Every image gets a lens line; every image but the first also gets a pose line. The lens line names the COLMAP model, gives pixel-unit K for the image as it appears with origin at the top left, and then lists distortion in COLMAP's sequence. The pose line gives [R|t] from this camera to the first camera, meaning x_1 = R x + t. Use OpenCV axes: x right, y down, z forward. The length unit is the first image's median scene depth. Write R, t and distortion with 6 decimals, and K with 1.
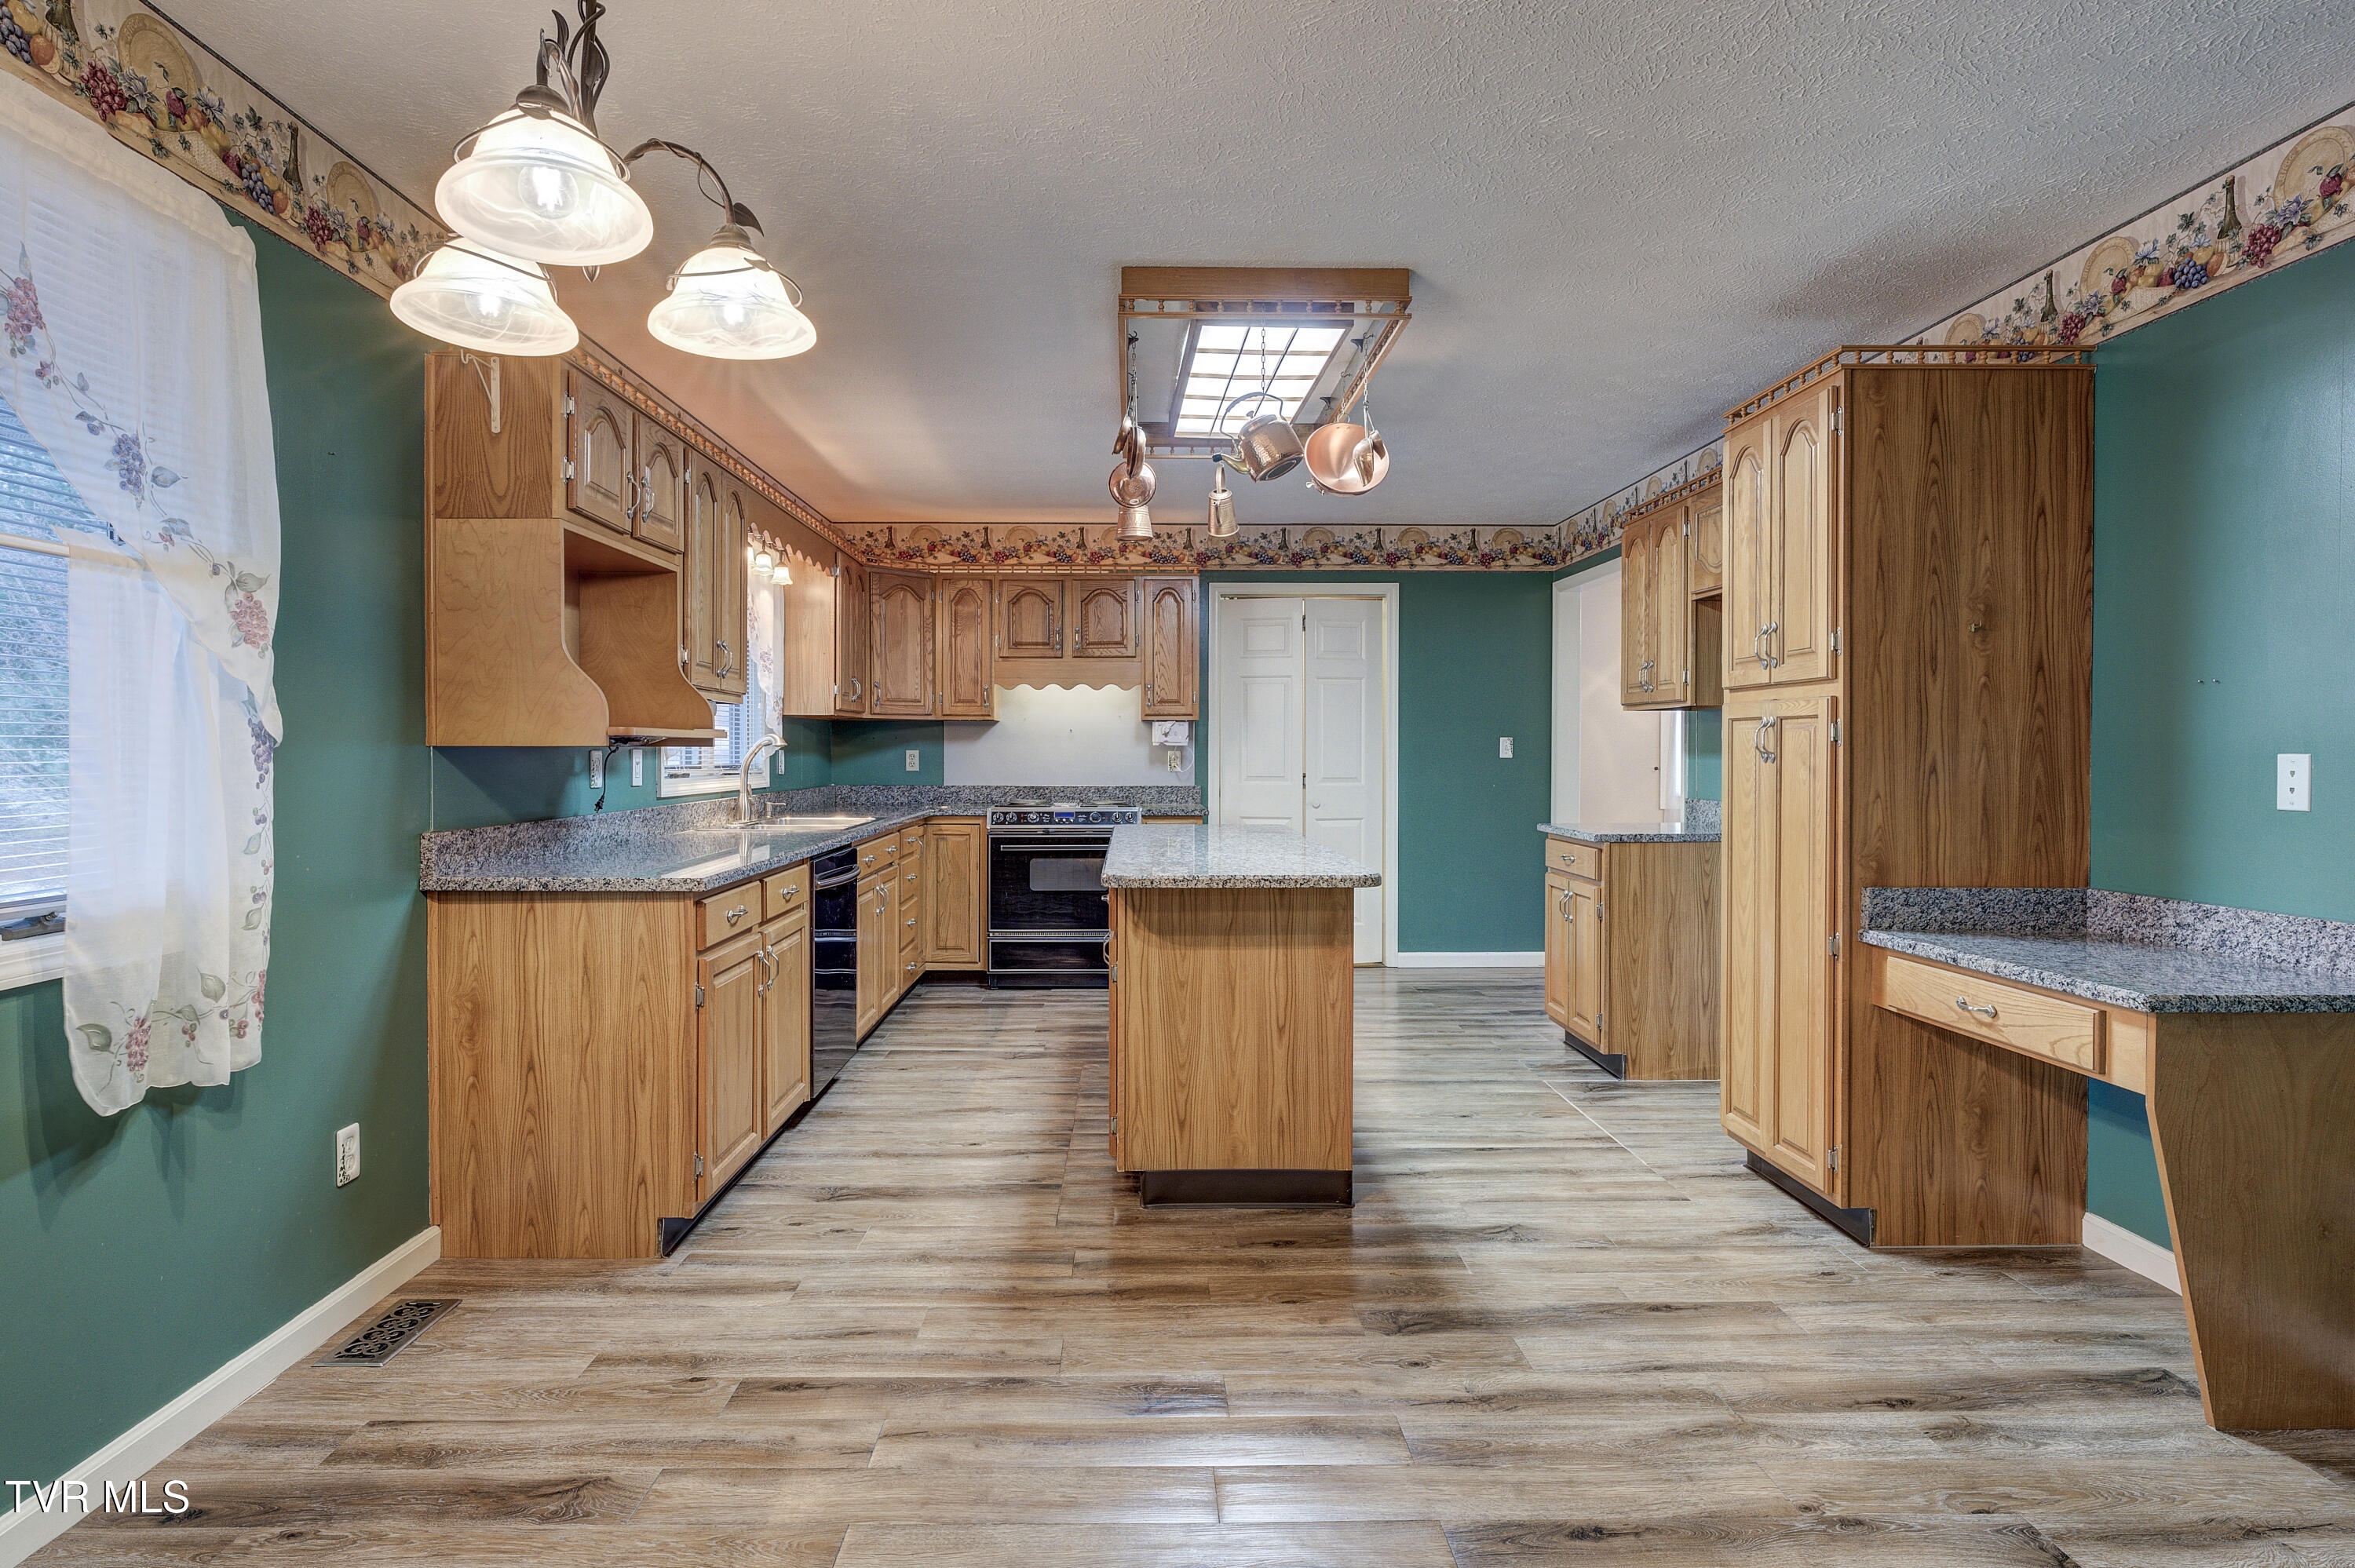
lens RADIAL K [[1235.2, 0, 1192.7], [0, 1235.2, 770.1], [0, 0, 1]] dist [0.002799, 0.001232]
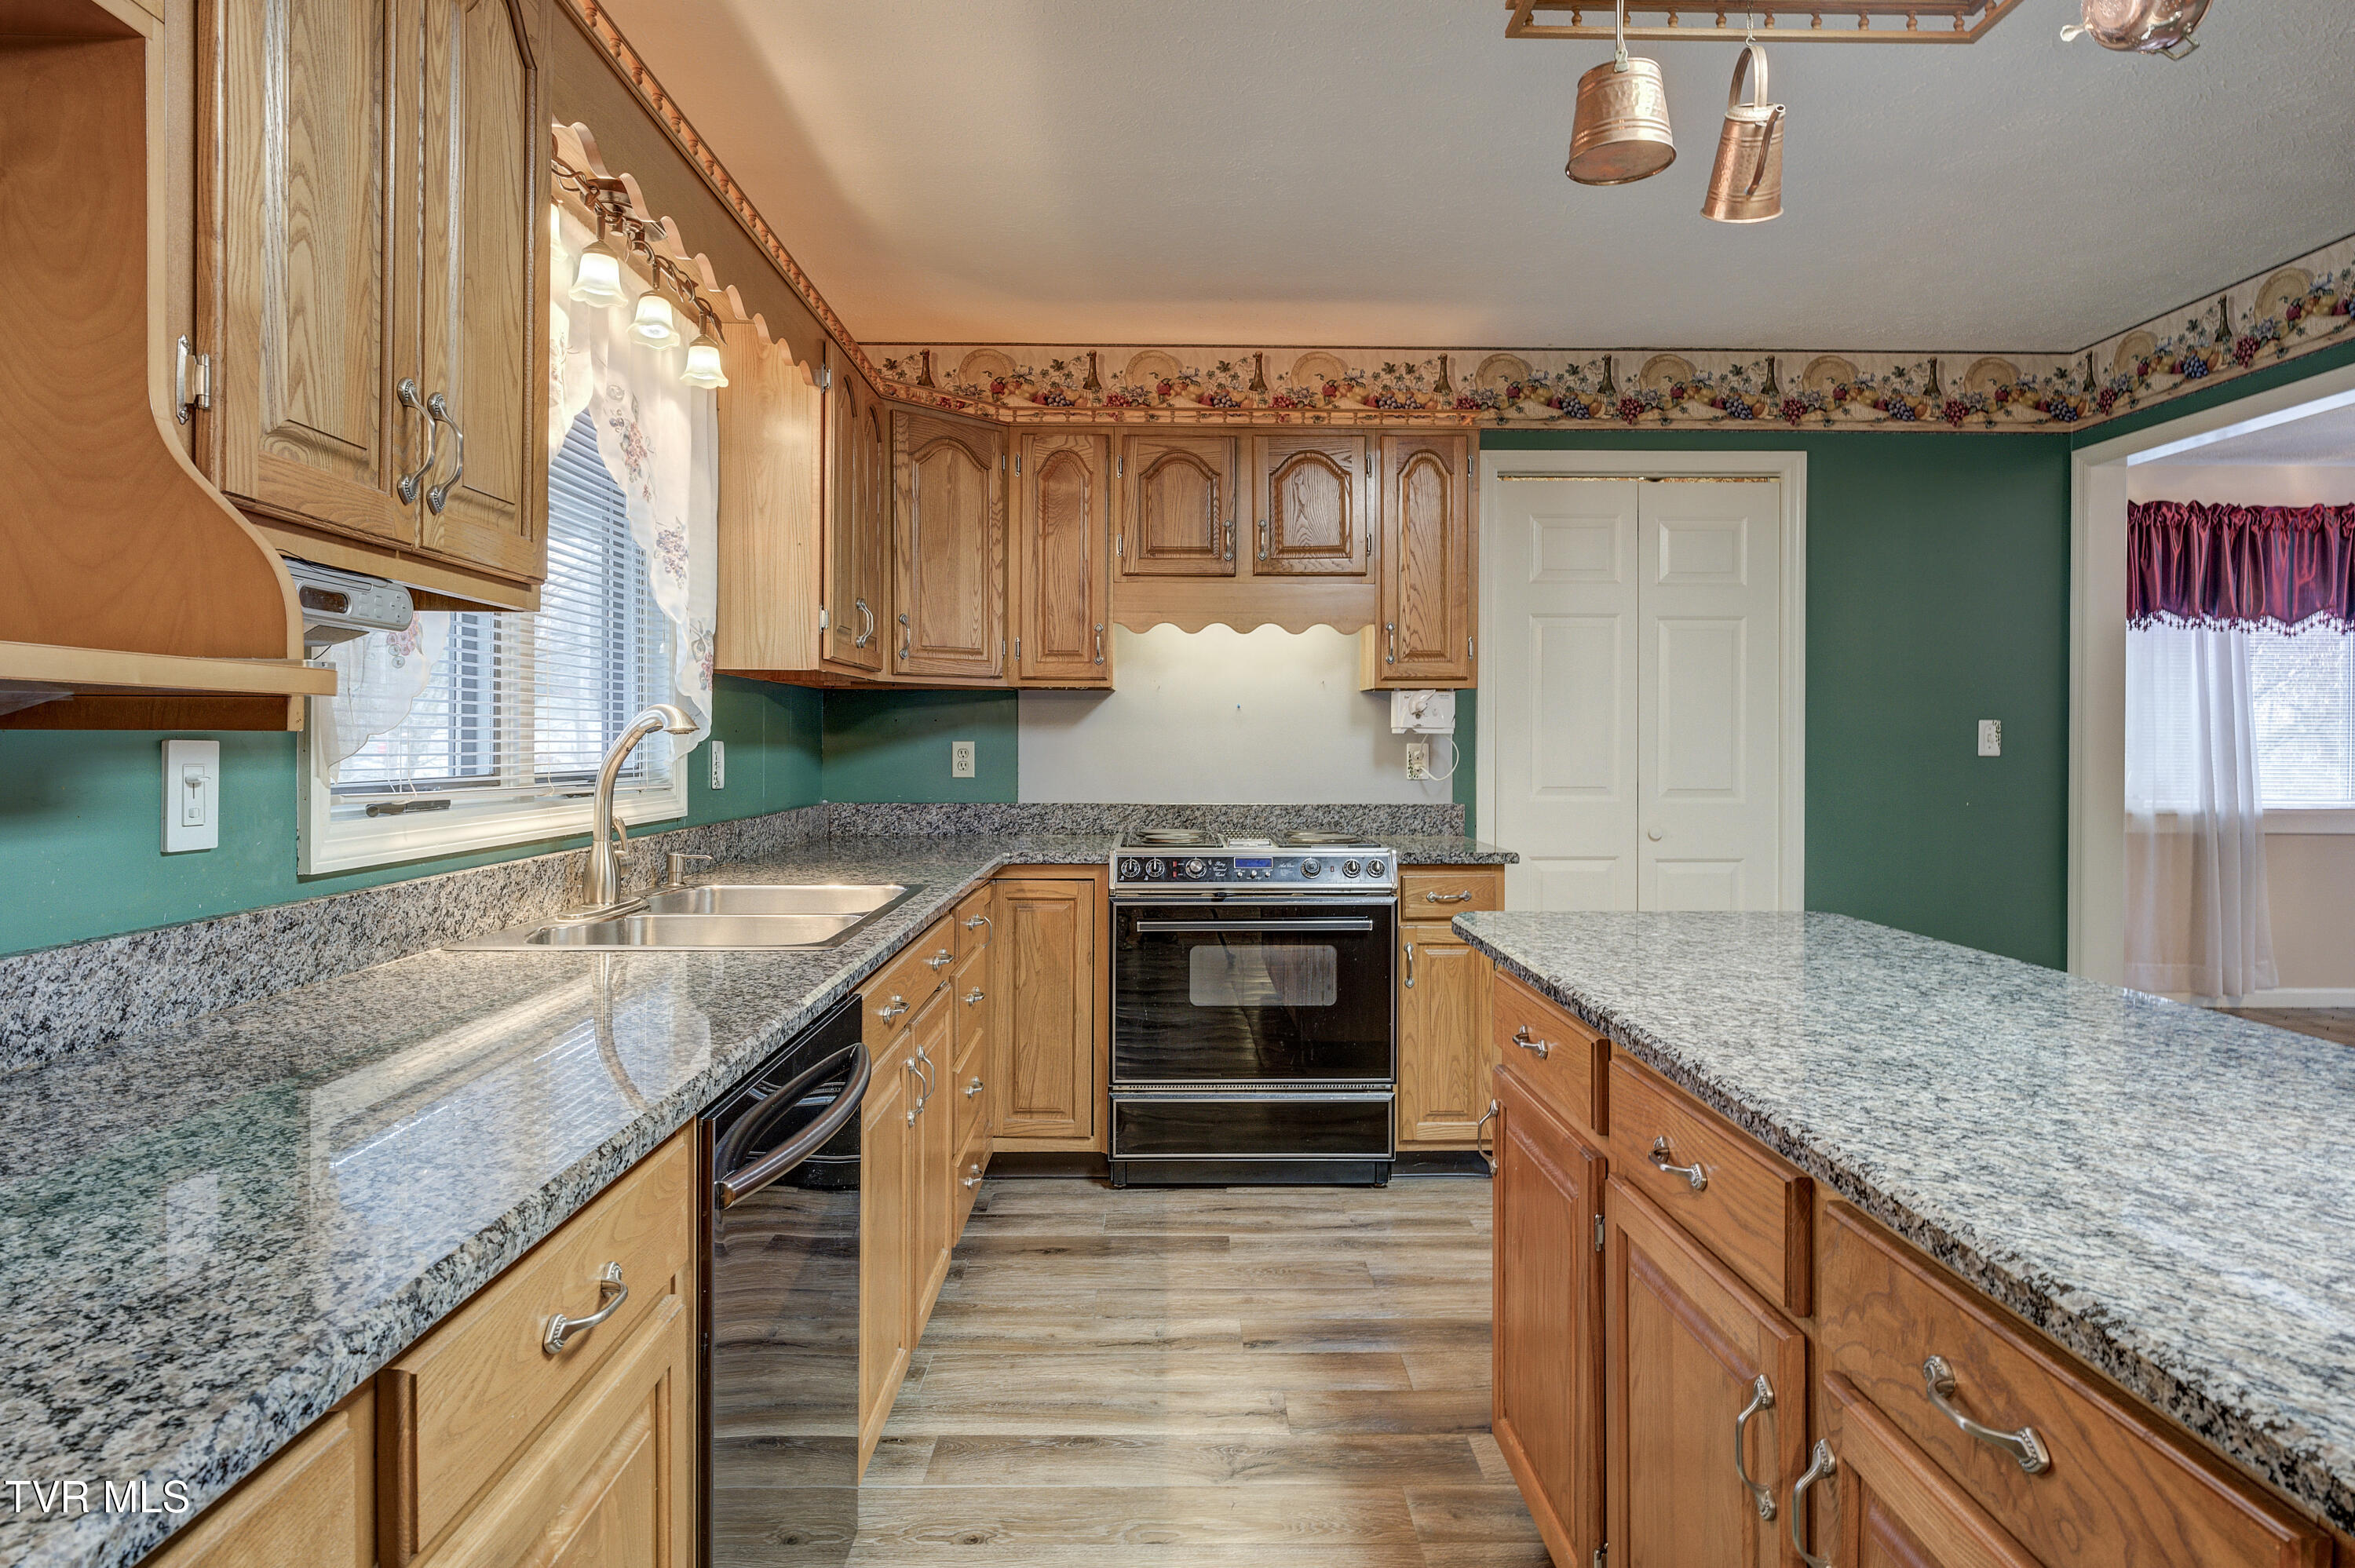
lens RADIAL K [[1314.4, 0, 1209.5], [0, 1314.4, 750.9], [0, 0, 1]] dist [0.004028, -0.002710]
pose [[0.999915, 0.000921, -0.013011, -0.128878], [-0.001033, 0.999963, -0.008575, -0.008173], [0.013003, 0.008588, 0.999879, 0.482184]]
